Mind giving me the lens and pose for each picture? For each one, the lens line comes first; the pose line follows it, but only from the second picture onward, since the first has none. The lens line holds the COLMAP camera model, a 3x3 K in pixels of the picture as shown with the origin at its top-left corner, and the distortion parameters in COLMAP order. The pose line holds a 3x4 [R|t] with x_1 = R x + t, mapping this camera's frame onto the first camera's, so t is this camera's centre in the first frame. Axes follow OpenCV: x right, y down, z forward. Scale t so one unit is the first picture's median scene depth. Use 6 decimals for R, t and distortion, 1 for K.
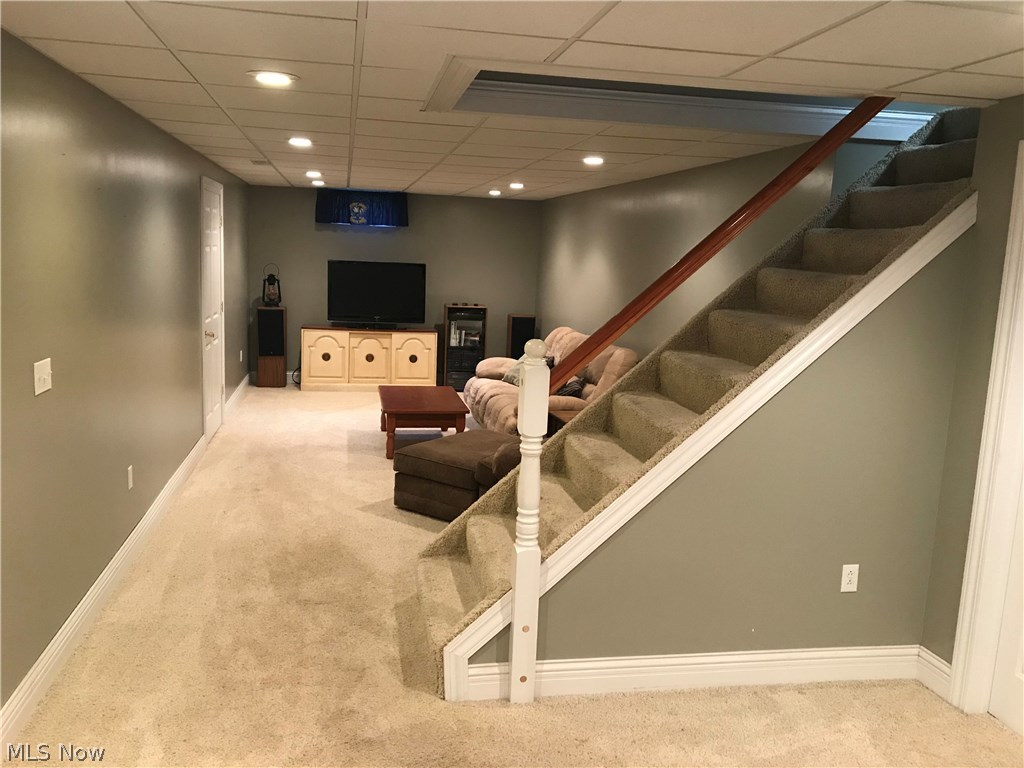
lens RADIAL K [[849.0, 0, 521.6], [0, 849.0, 387.4], [0, 0, 1]] dist [0.046769, -0.054755]
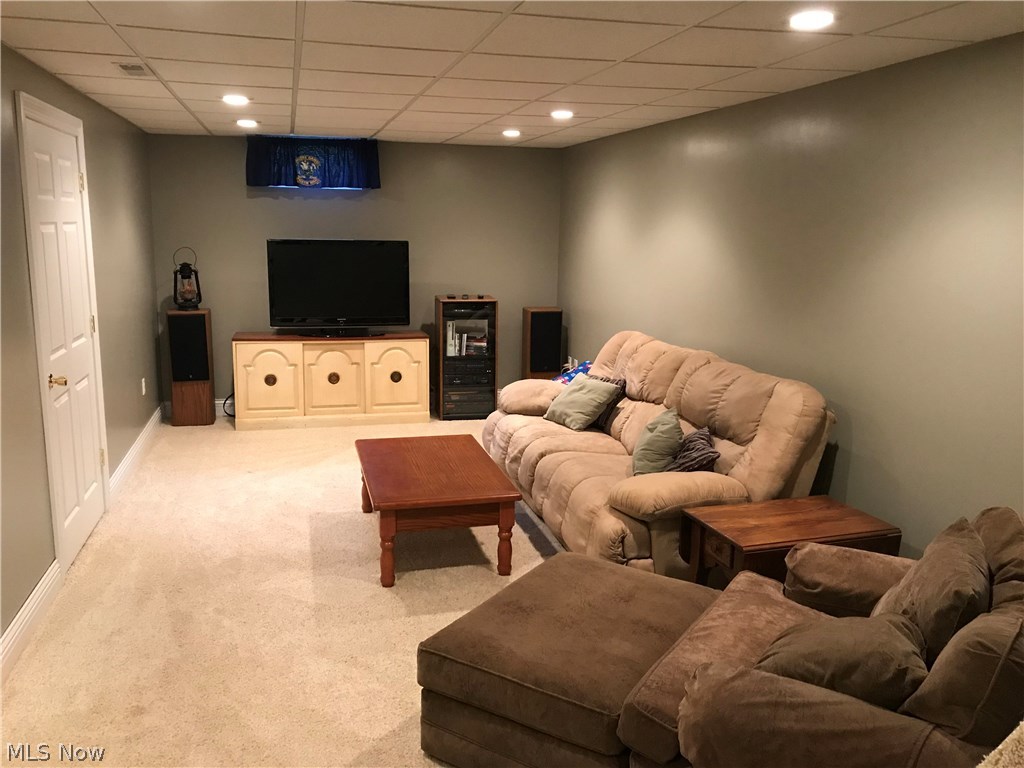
lens RADIAL K [[849.0, 0, 501.5], [0, 849.0, 379.5], [0, 0, 1]] dist [0.046769, -0.054755]
pose [[0.998746, -0.036829, 0.033927, -0.065103], [0.035919, 0.998988, 0.027055, -0.048195], [-0.034889, -0.025802, 0.999058, 0.299214]]
